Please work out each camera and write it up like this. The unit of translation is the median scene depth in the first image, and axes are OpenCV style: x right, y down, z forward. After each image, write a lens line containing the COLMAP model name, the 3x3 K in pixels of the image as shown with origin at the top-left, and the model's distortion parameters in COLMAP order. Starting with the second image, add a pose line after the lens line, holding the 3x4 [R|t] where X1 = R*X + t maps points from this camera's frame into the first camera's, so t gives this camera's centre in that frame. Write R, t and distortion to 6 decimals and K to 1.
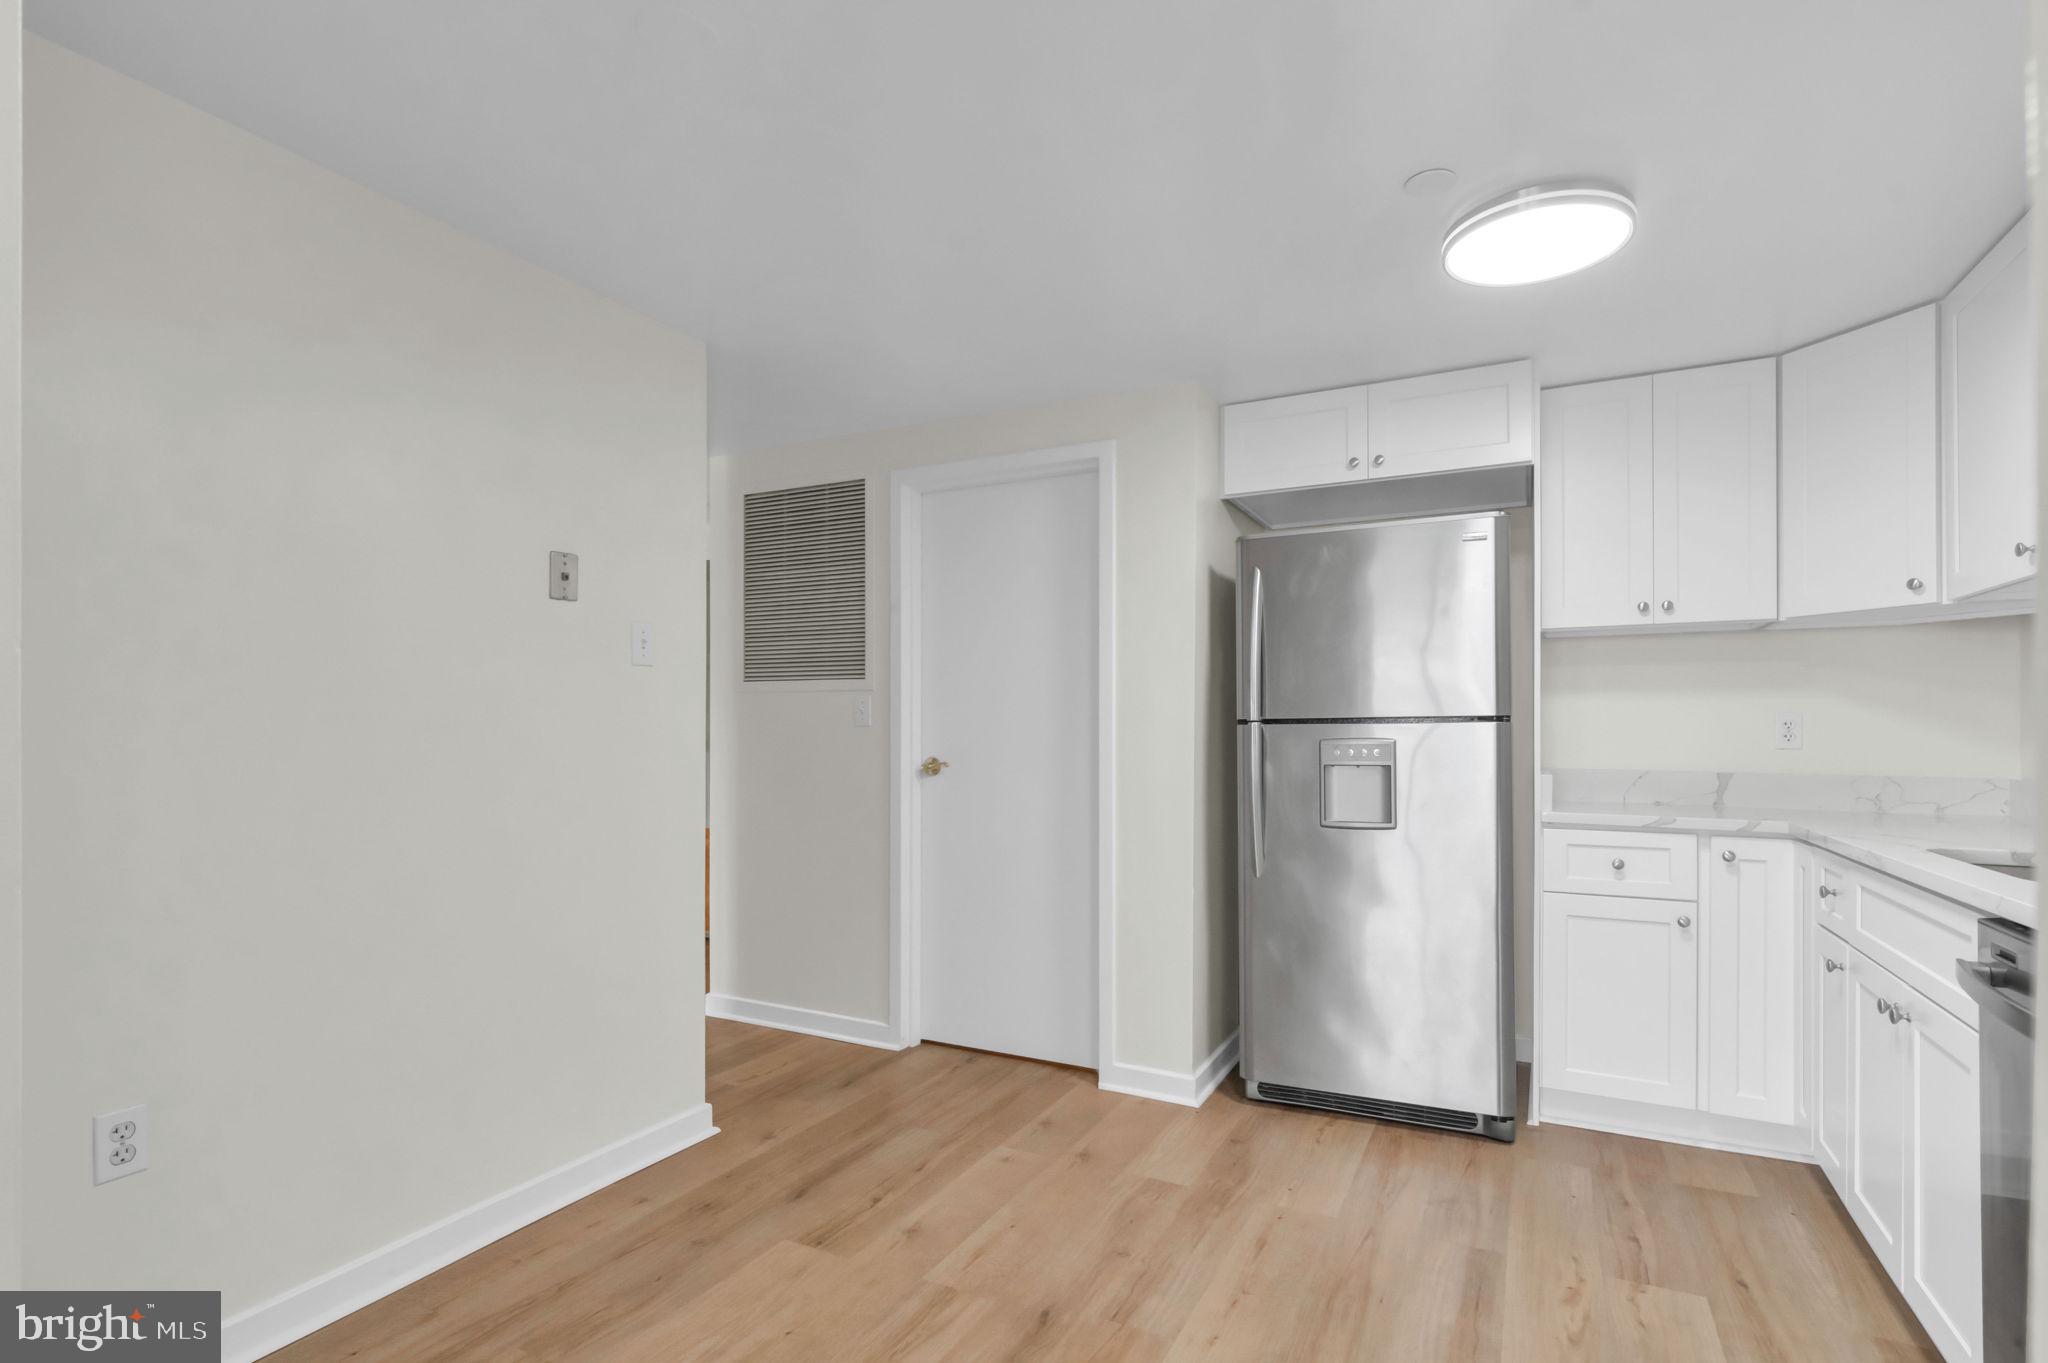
lens RADIAL K [[1009.0, 0, 1015.4], [0, 1009.0, 728.1], [0, 0, 1]] dist [0.000359, 0.000820]
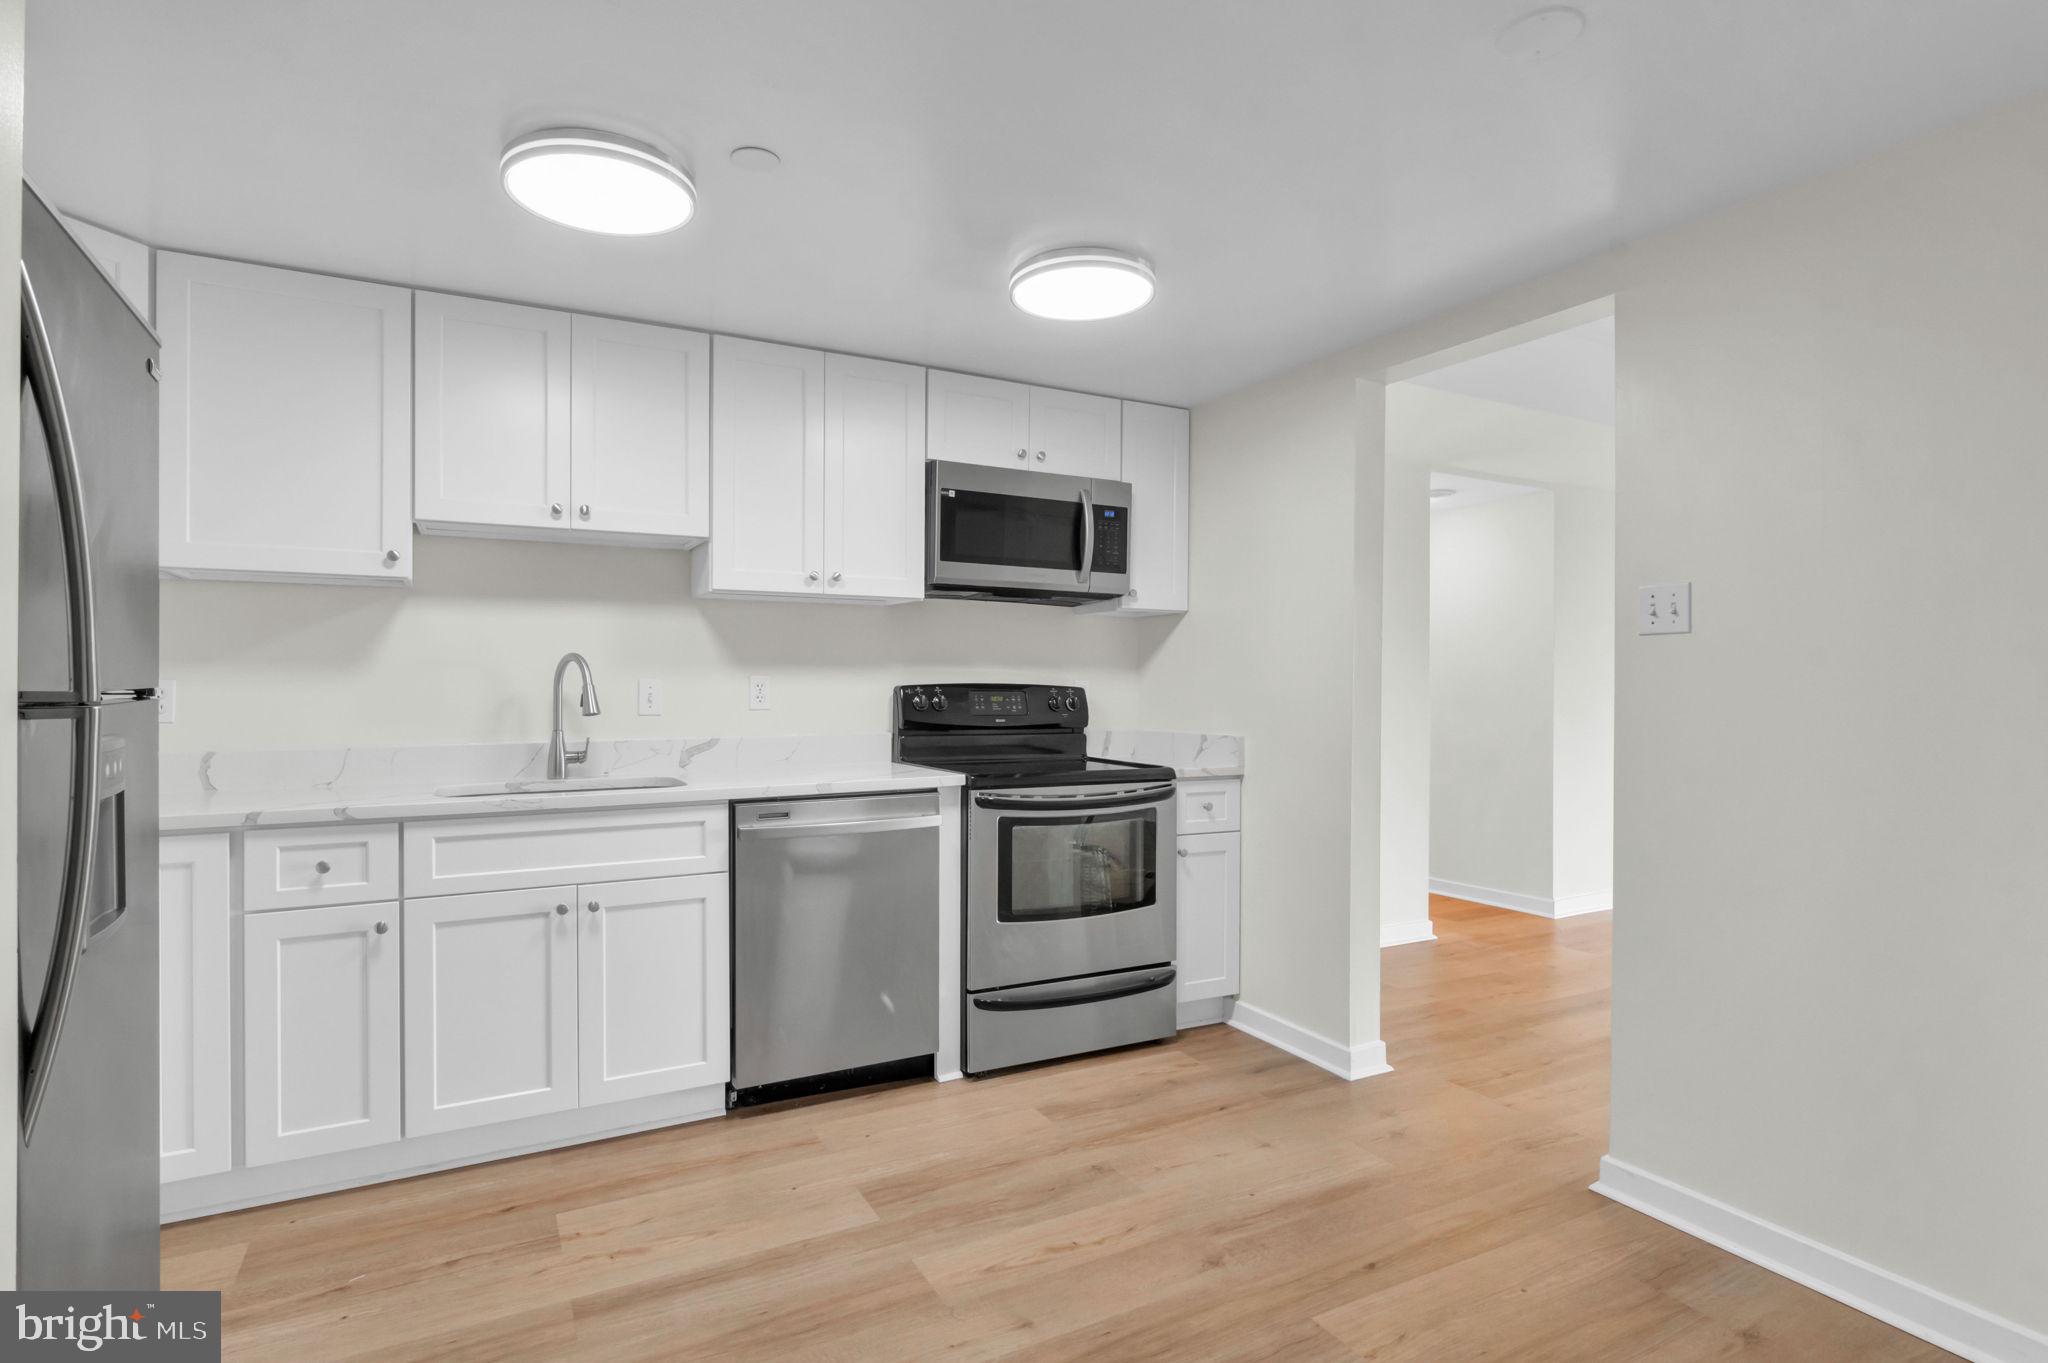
lens RADIAL K [[1039.0, 0, 1024.0], [0, 1039.0, 681.5], [0, 0, 1]] dist [0.000041, 0.000066]
pose [[-0.828384, -0.003919, 0.560146, -0.269140], [-0.005712, 0.999983, -0.001451, -0.017385], [-0.560131, -0.004401, -0.828392, 1.176107]]
